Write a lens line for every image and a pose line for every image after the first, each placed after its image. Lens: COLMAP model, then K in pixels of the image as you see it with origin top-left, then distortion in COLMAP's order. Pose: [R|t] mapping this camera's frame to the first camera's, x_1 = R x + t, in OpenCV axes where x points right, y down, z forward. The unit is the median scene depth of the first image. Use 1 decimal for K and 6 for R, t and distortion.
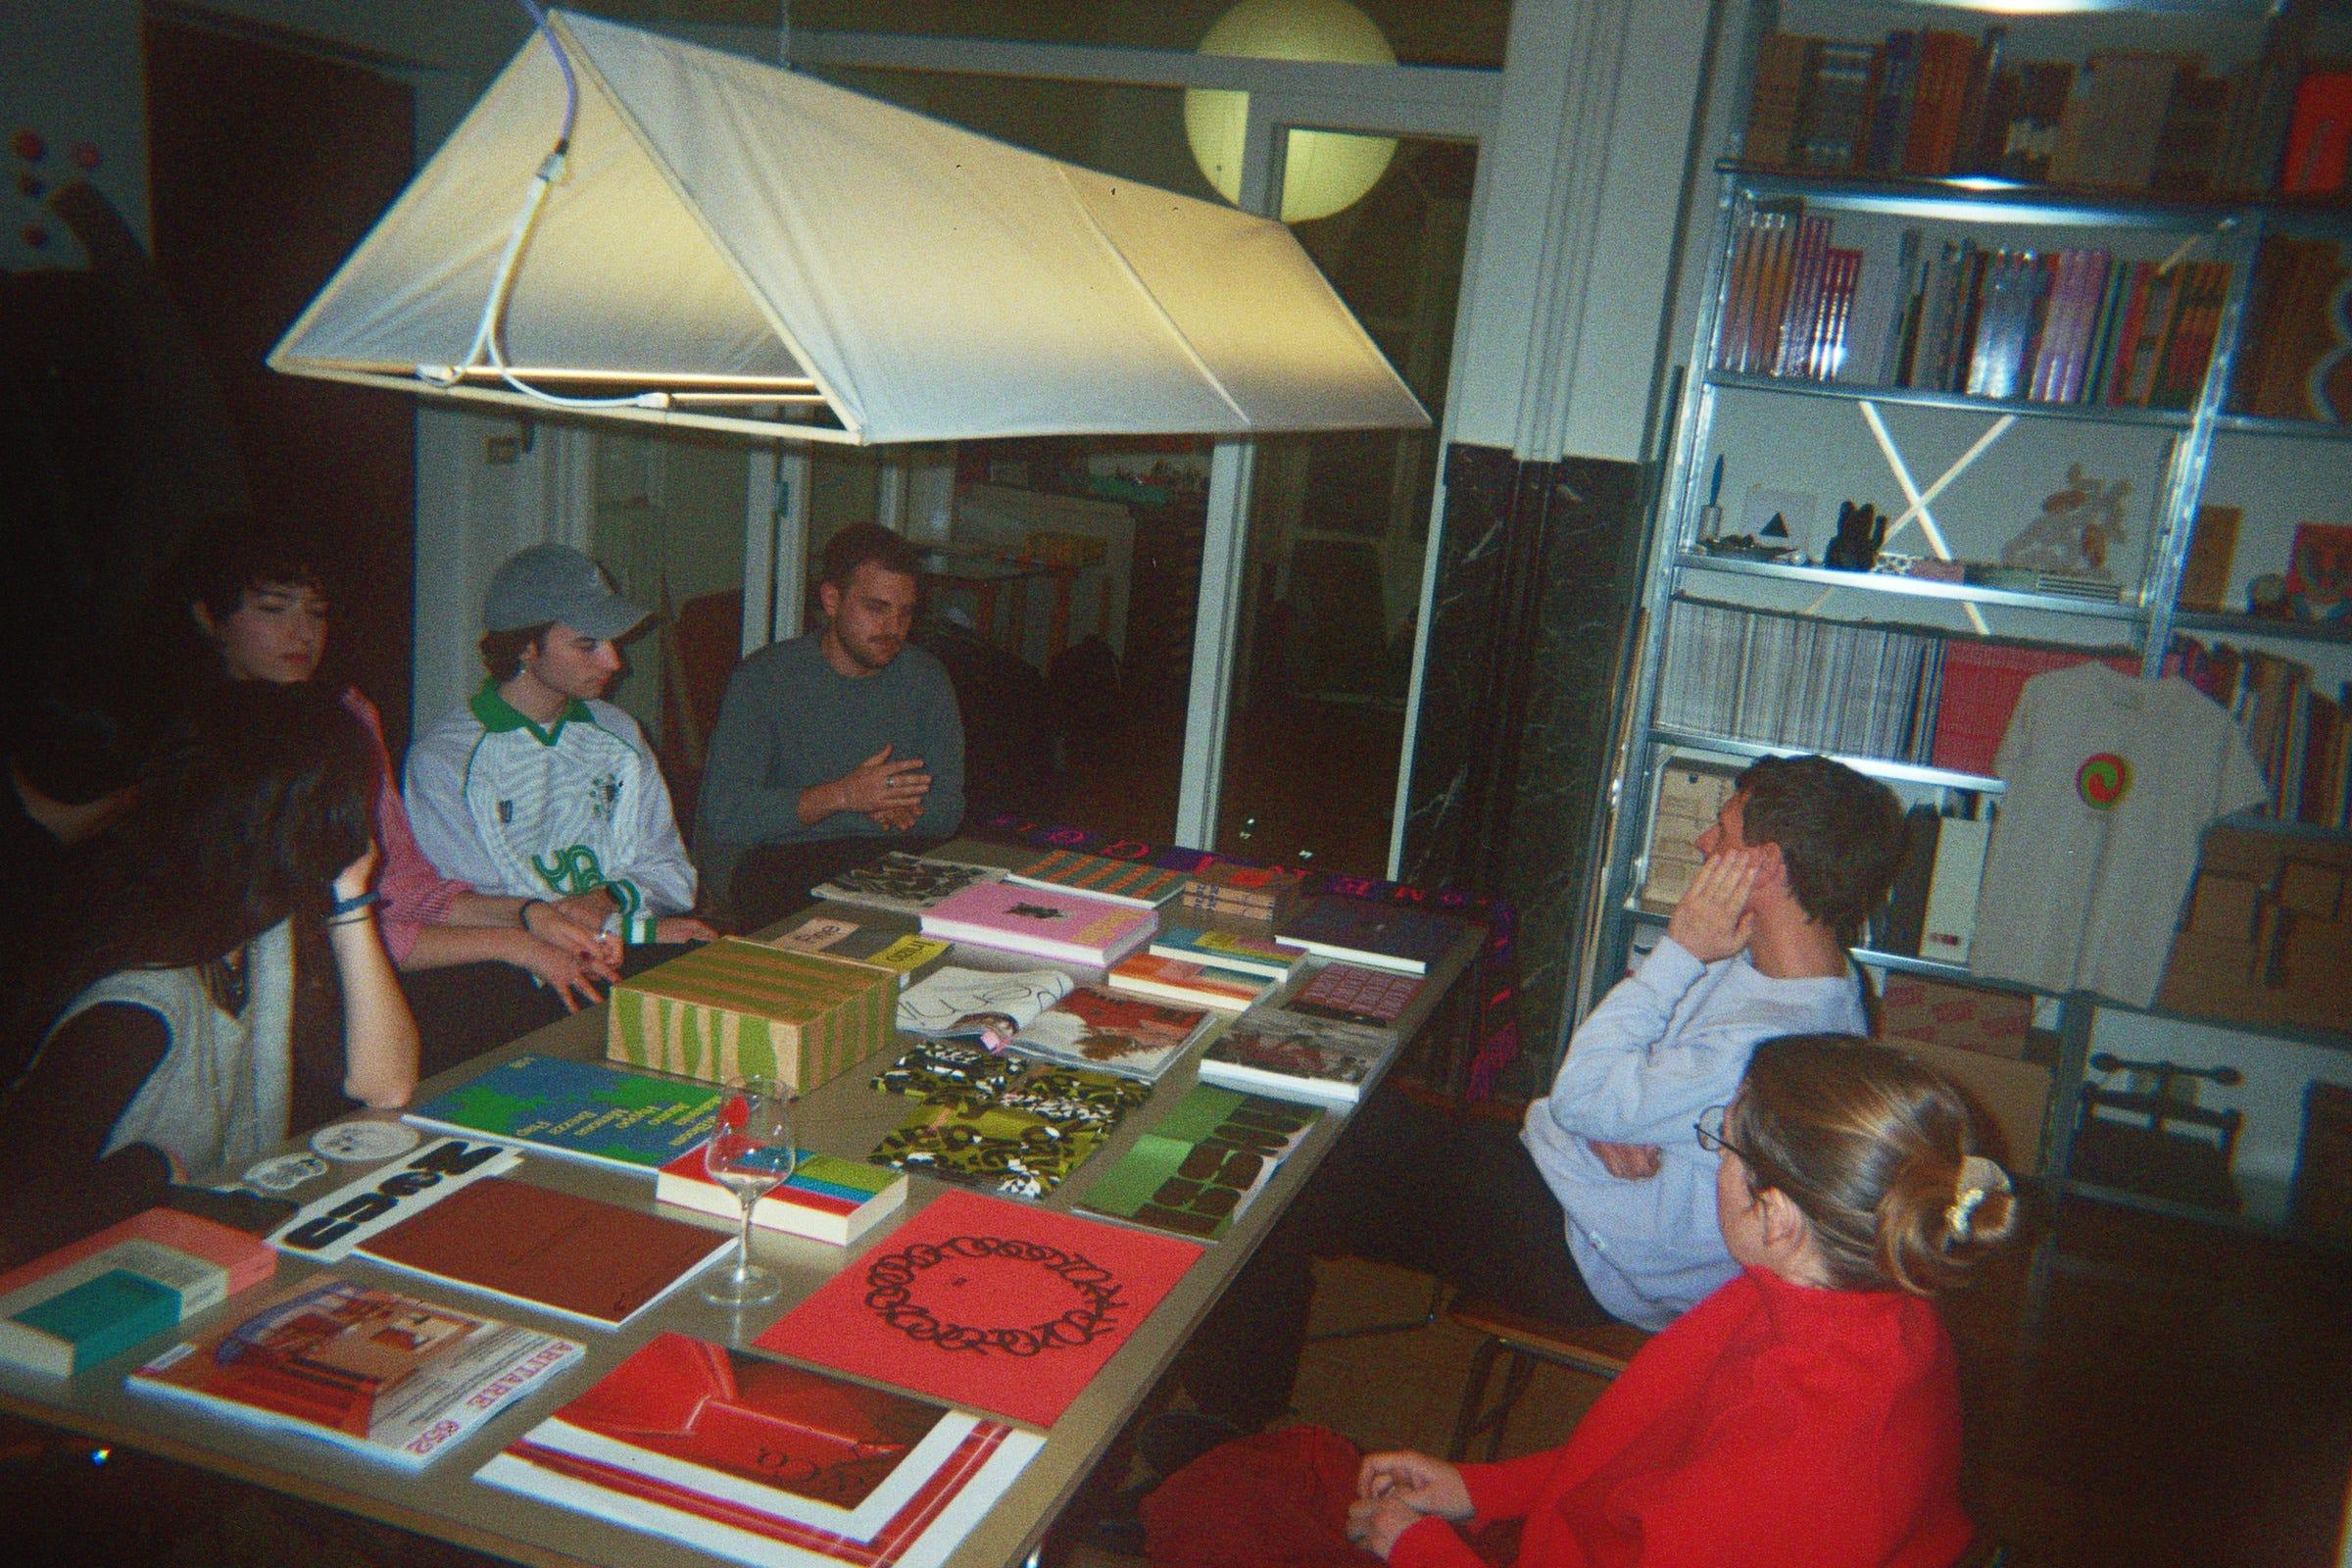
lens RADIAL K [[2155.1, 0, 1260.0], [0, 2155.1, 781.2], [0, 0, 1]] dist [0.055466, 0.094245]
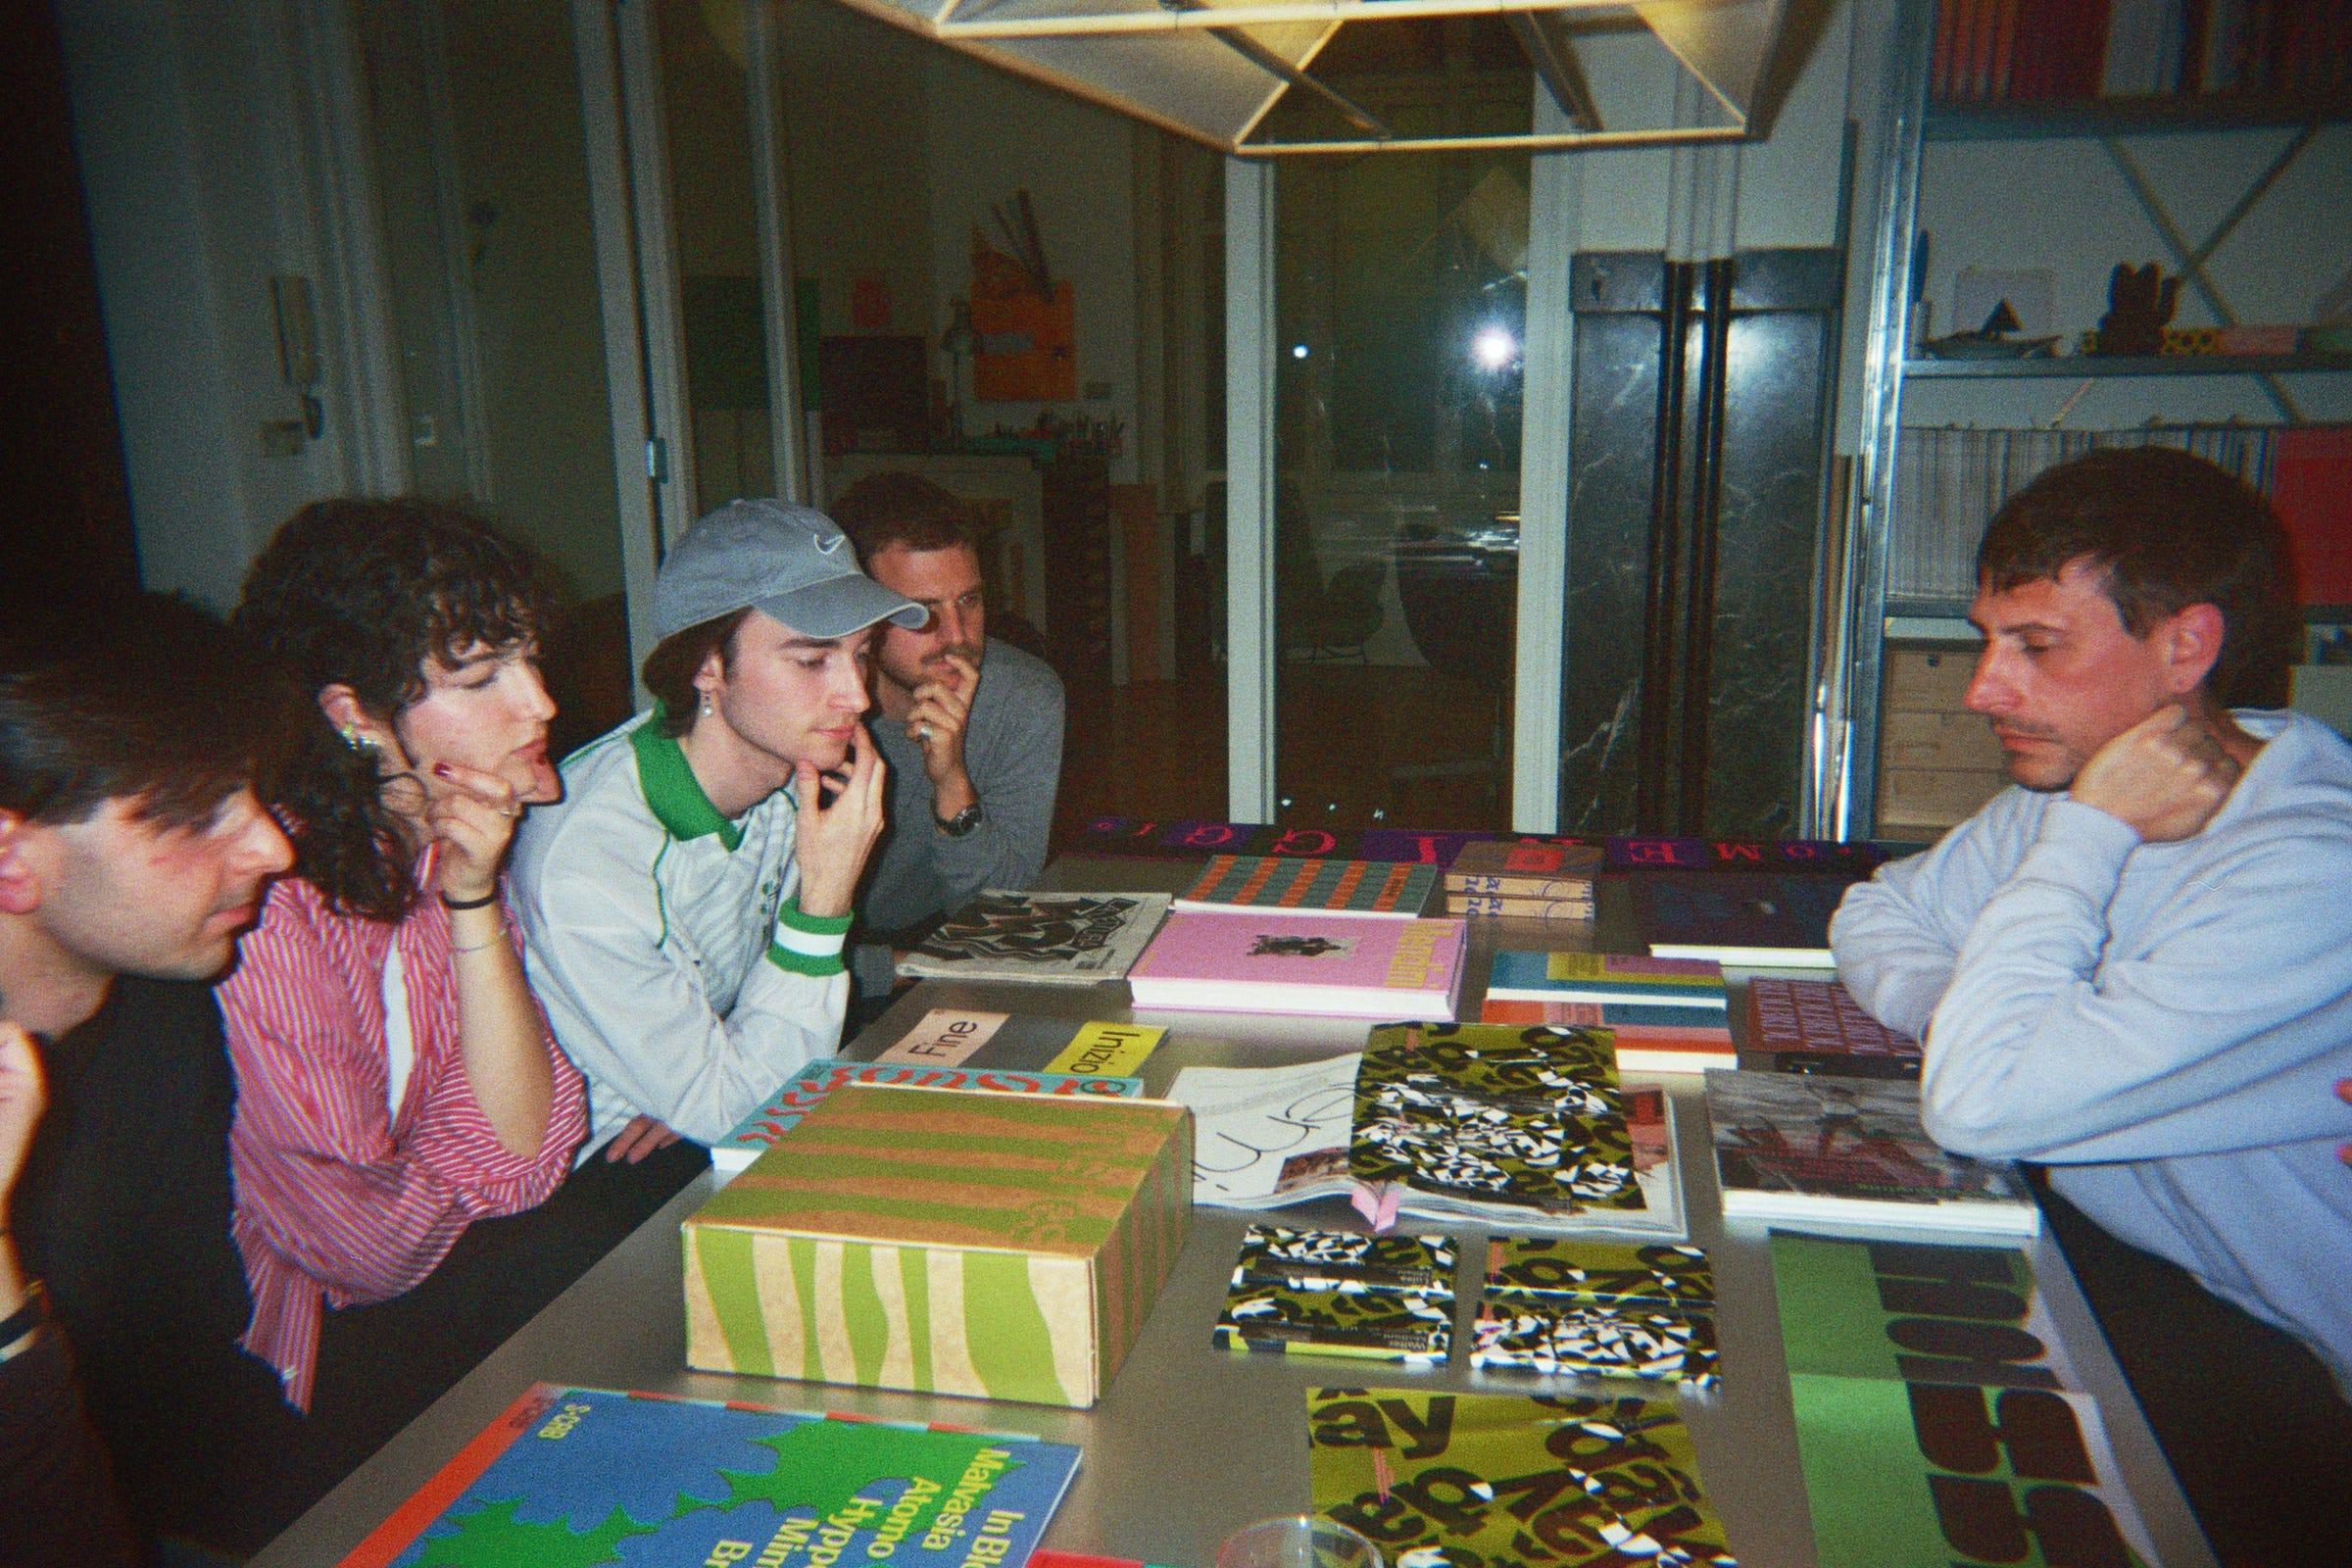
lens RADIAL K [[2155.3, 0, 1238.1], [0, 2155.3, 704.0], [0, 0, 1]] dist [0.014840, 0.006144]
pose [[0.989000, -0.124269, 0.080224, -0.170946], [0.126753, 0.991577, -0.026638, 0.005350], [-0.076238, 0.036514, 0.996421, 0.425618]]
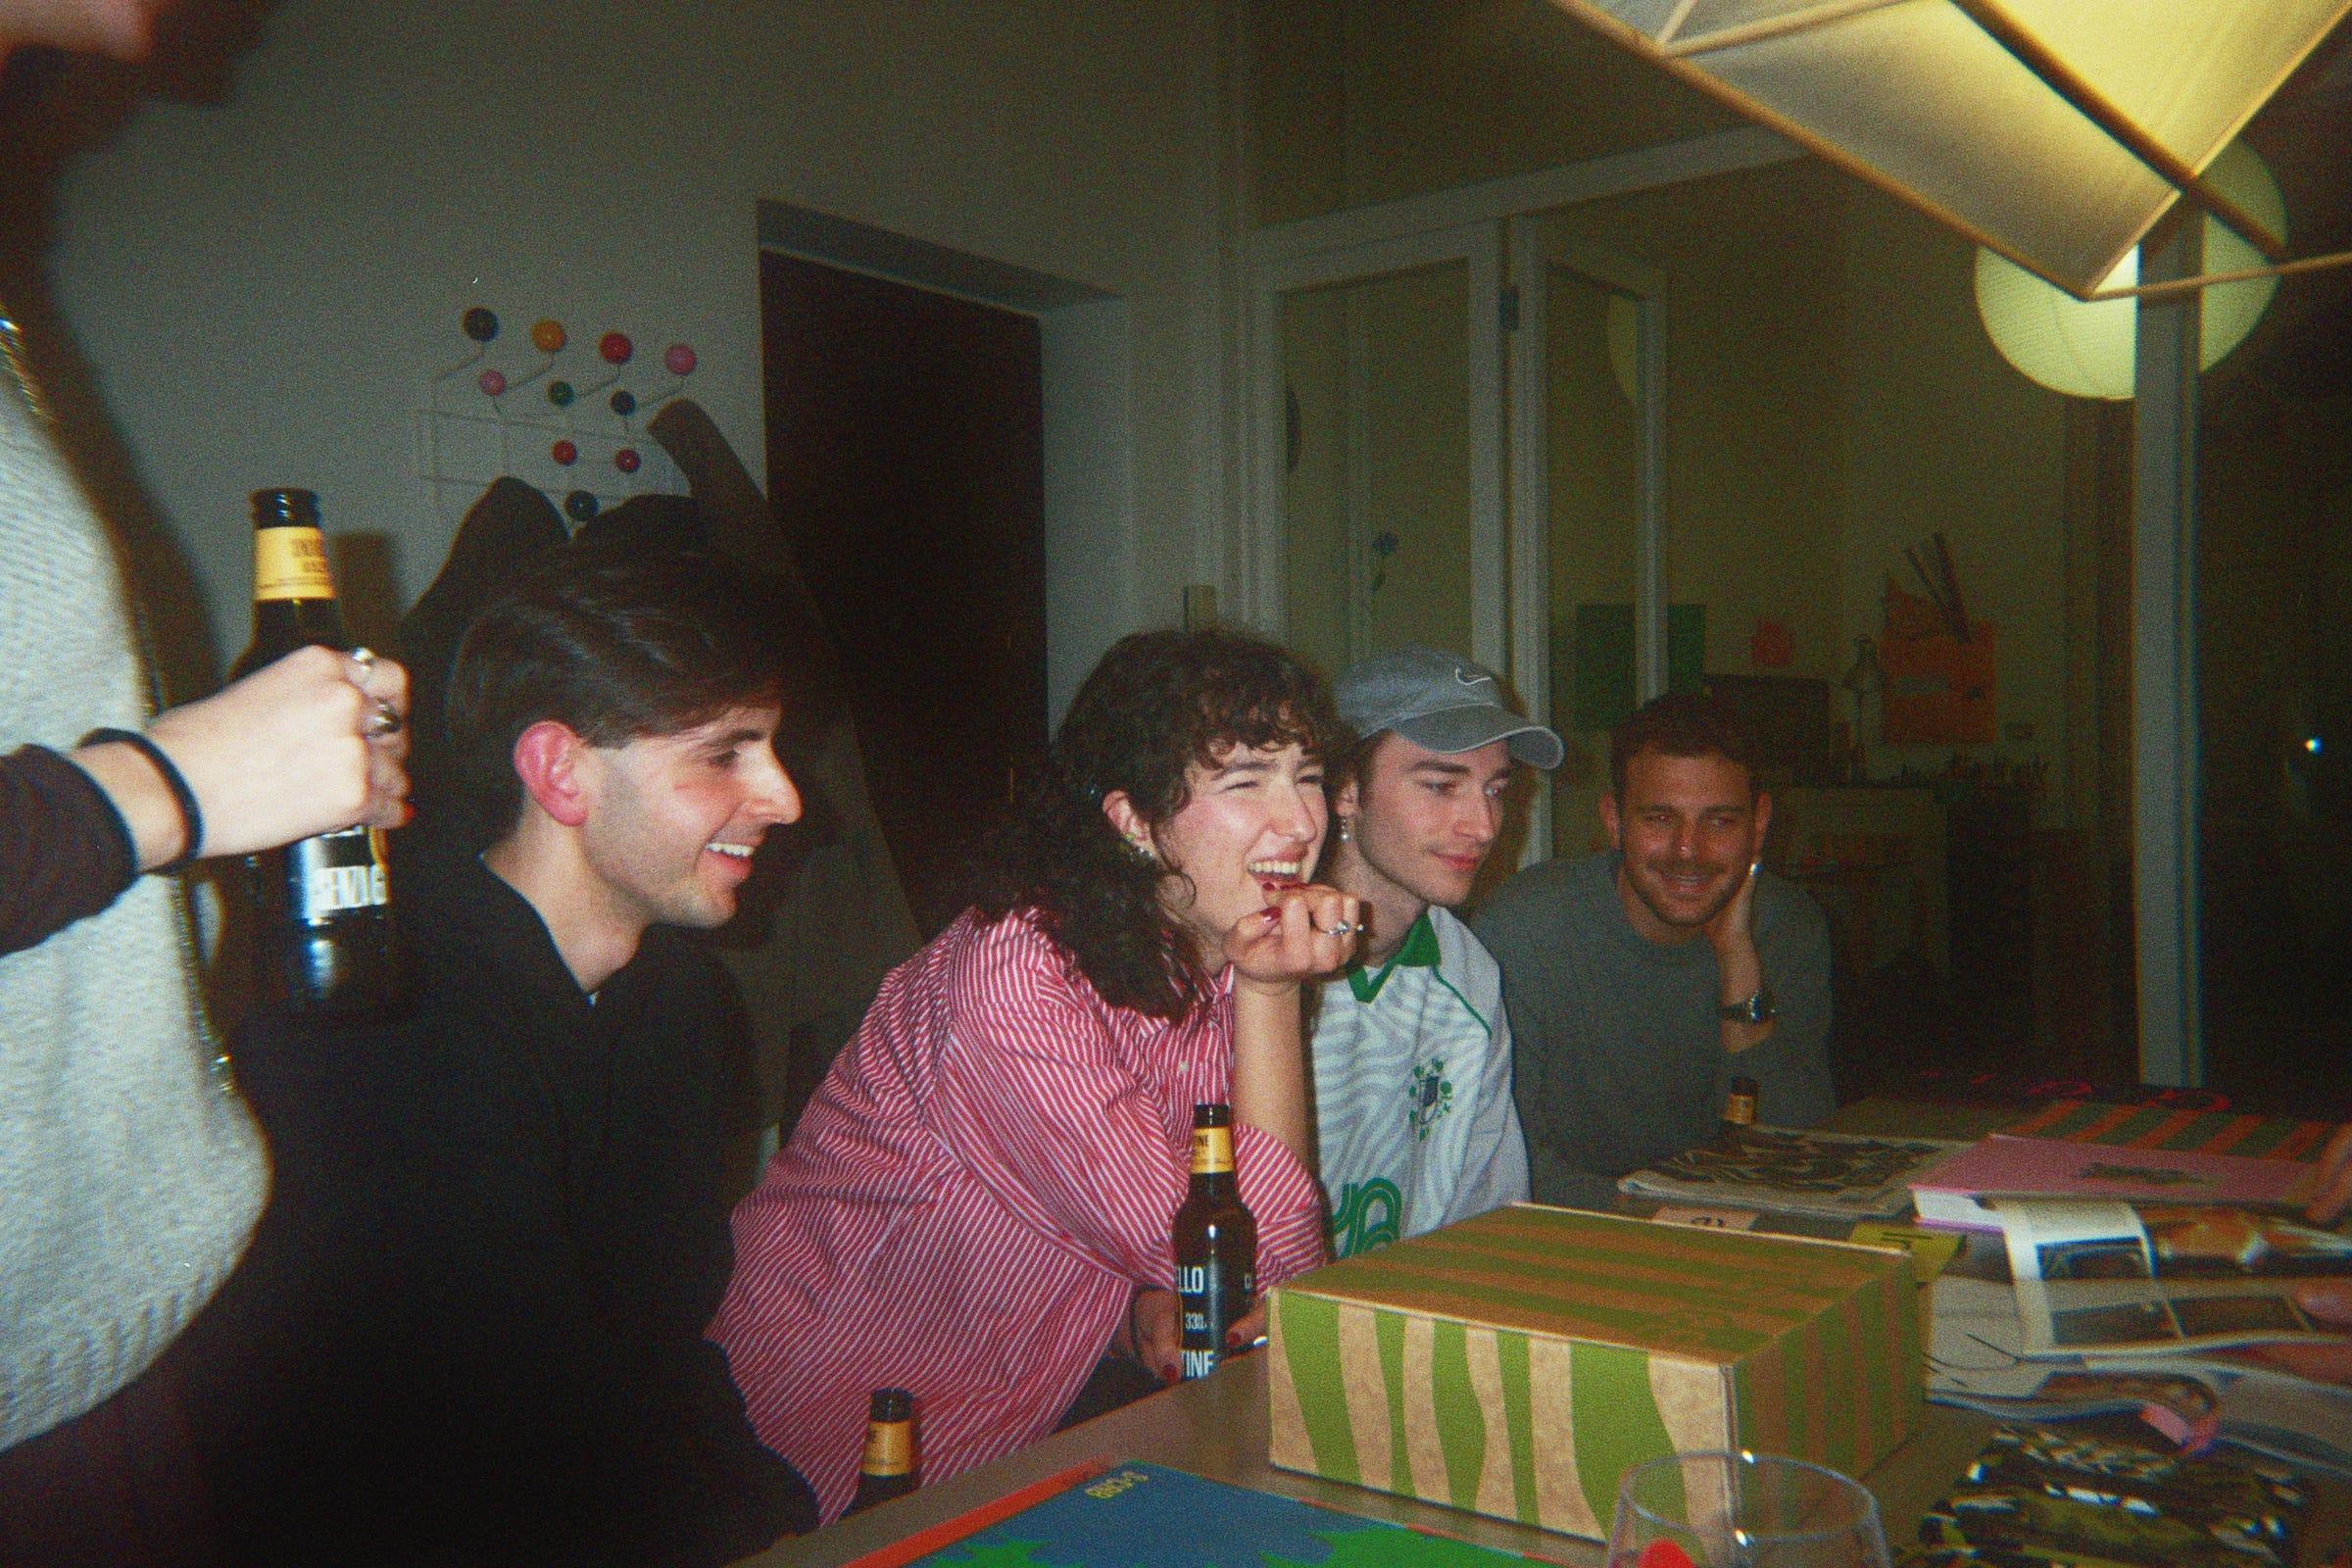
lens RADIAL K [[2155.1, 0, 1260.0], [0, 2155.1, 781.2], [0, 0, 1]] dist [0.055466, 0.094245]
pose [[0.943576, -0.118135, -0.309367, -0.134608], [0.052518, 0.975765, -0.212426, 0.075491], [0.326965, 0.184193, 0.926913, 0.502350]]
